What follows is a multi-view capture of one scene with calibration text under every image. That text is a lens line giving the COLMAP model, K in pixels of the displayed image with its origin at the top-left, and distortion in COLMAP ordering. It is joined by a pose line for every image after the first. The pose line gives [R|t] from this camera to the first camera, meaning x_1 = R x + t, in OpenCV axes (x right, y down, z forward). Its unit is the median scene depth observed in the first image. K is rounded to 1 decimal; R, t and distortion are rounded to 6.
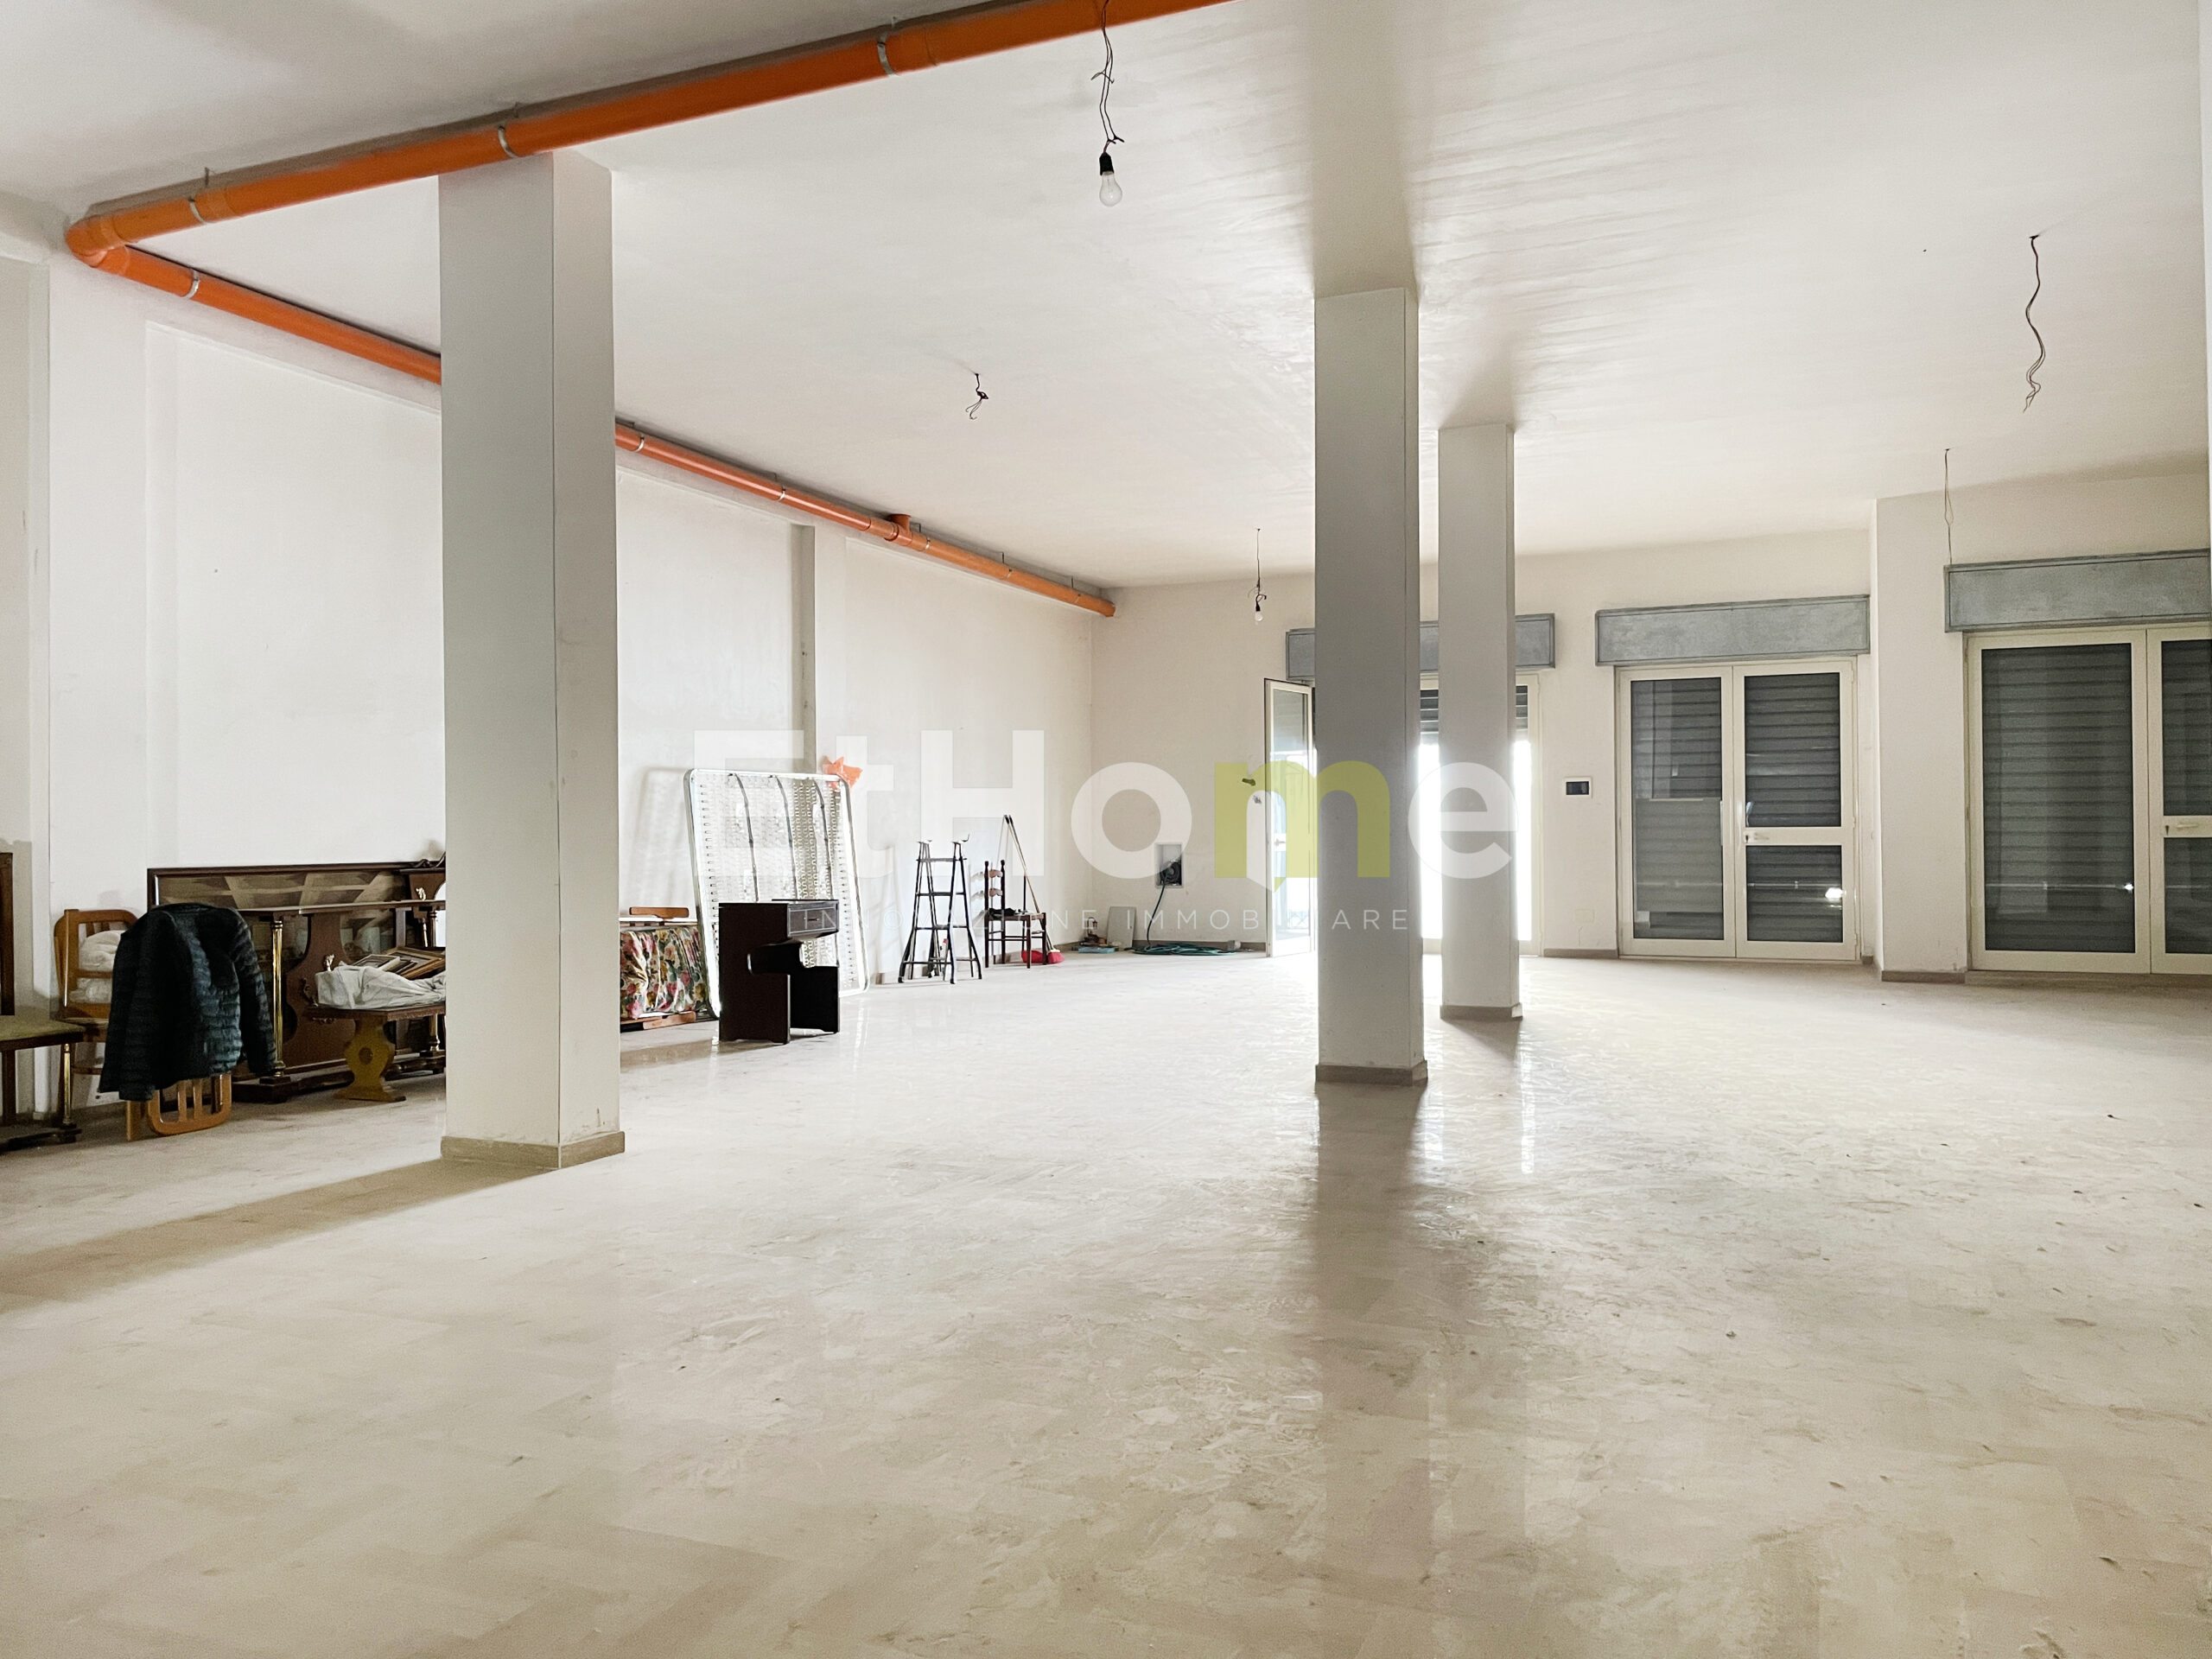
lens RADIAL K [[1675.0, 0, 1106.0], [0, 1675.0, 829.5], [0, 0, 1]] dist [0.114774, -0.160480]
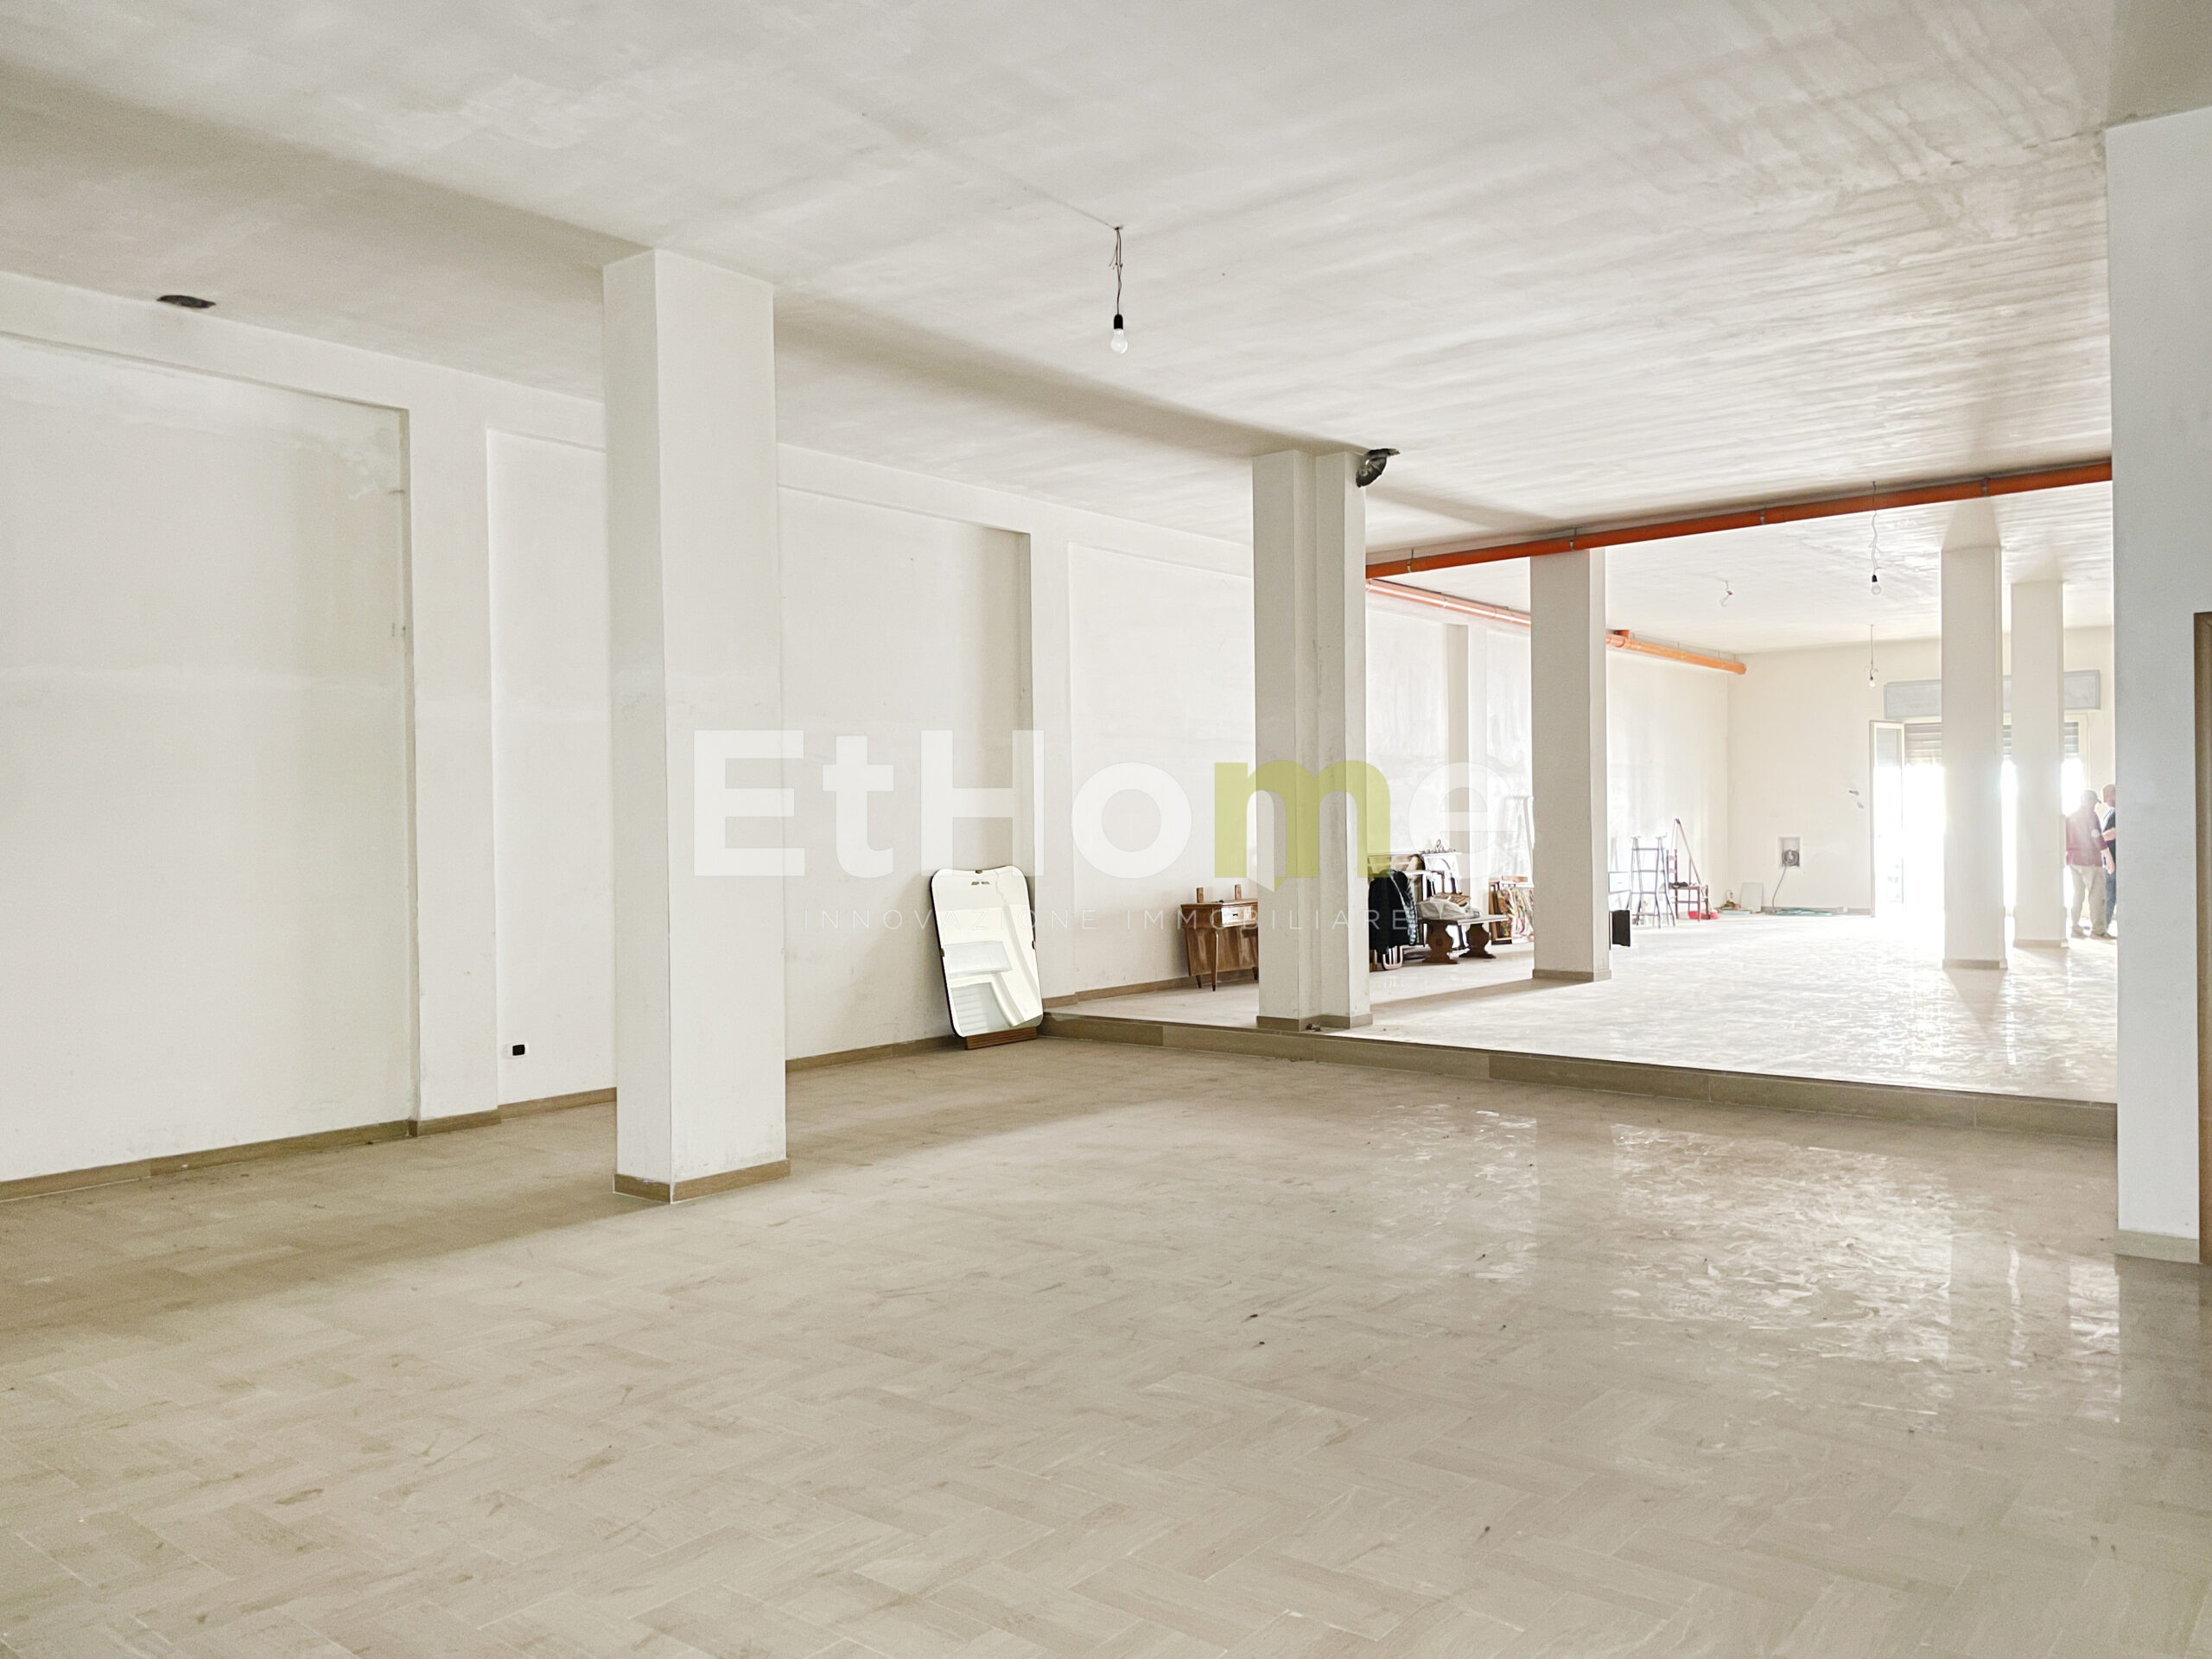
lens RADIAL K [[1675.0, 0, 1106.0], [0, 1675.0, 829.5], [0, 0, 1]] dist [0.114774, -0.160480]
pose [[0.960590, -0.003930, -0.277942, -0.134609], [0.006108, 0.999957, 0.006972, -0.013257], [0.277903, -0.008395, 0.960572, -0.602901]]
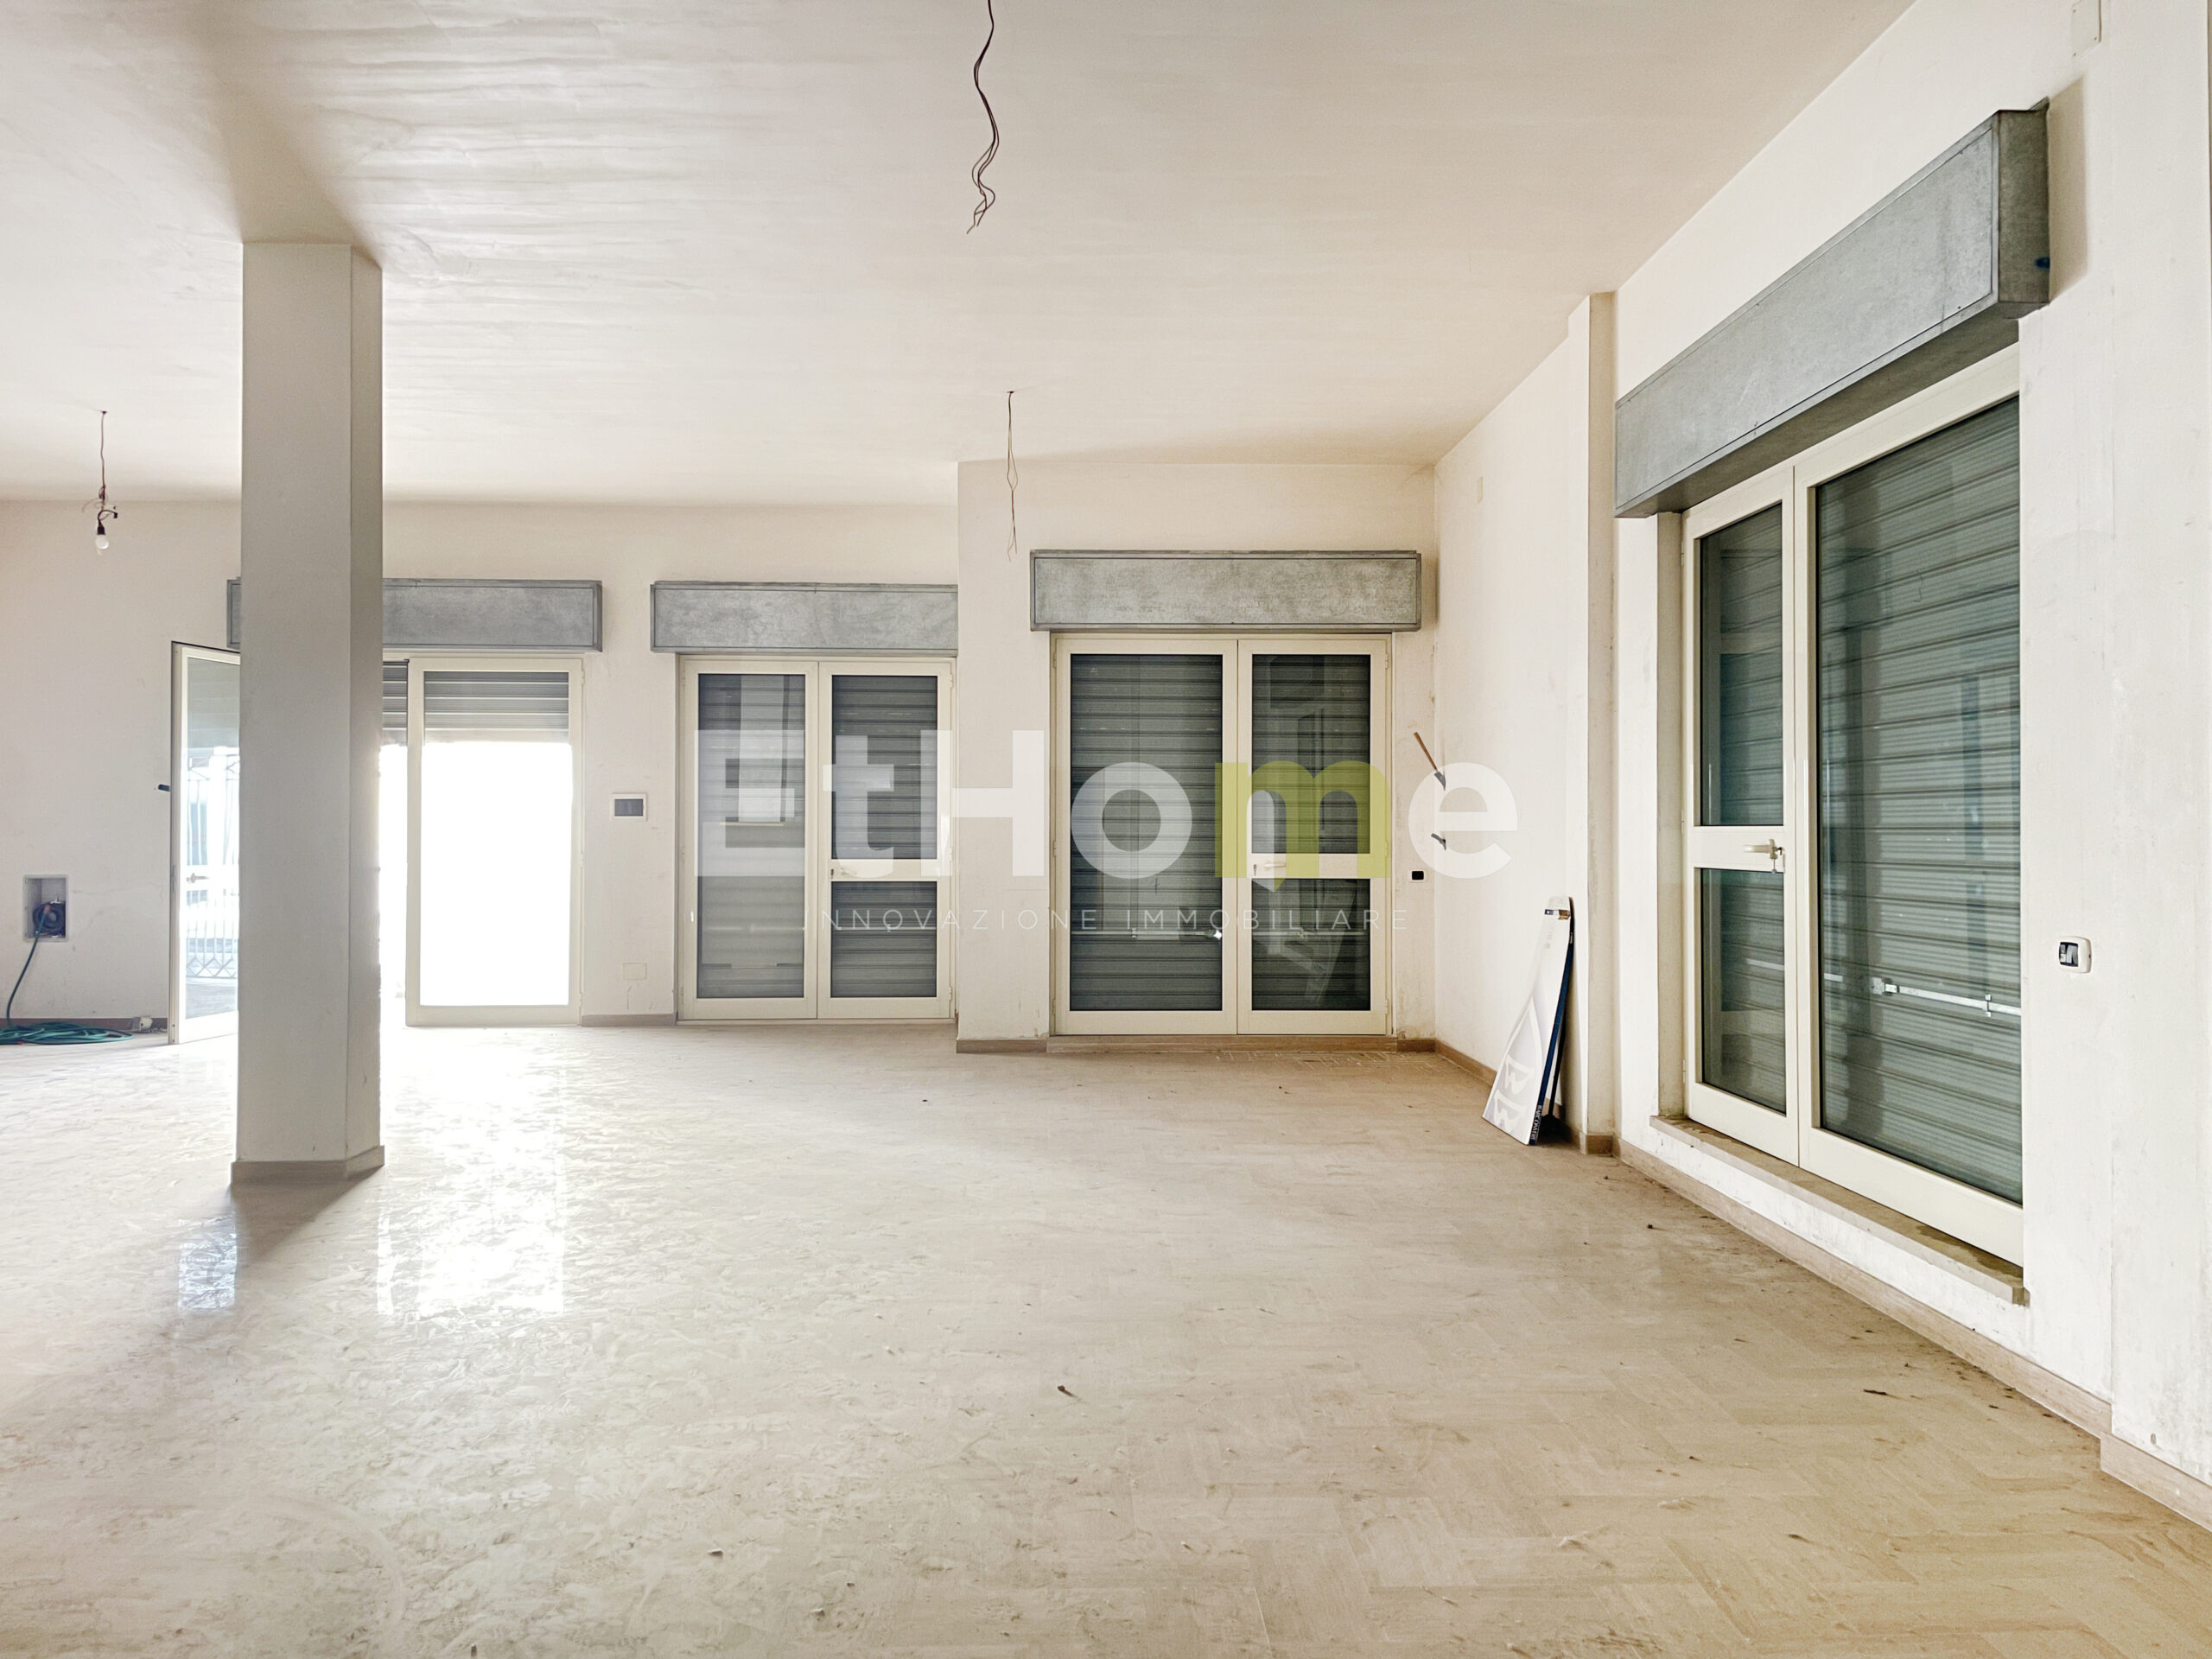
lens RADIAL K [[1675.0, 0, 1106.0], [0, 1675.0, 829.5], [0, 0, 1]] dist [0.114774, -0.160480]
pose [[0.910837, 0.010140, 0.412641, 0.167055], [-0.008655, 0.999948, -0.005466, -0.012585], [-0.412674, 0.001407, 0.910877, 0.211501]]
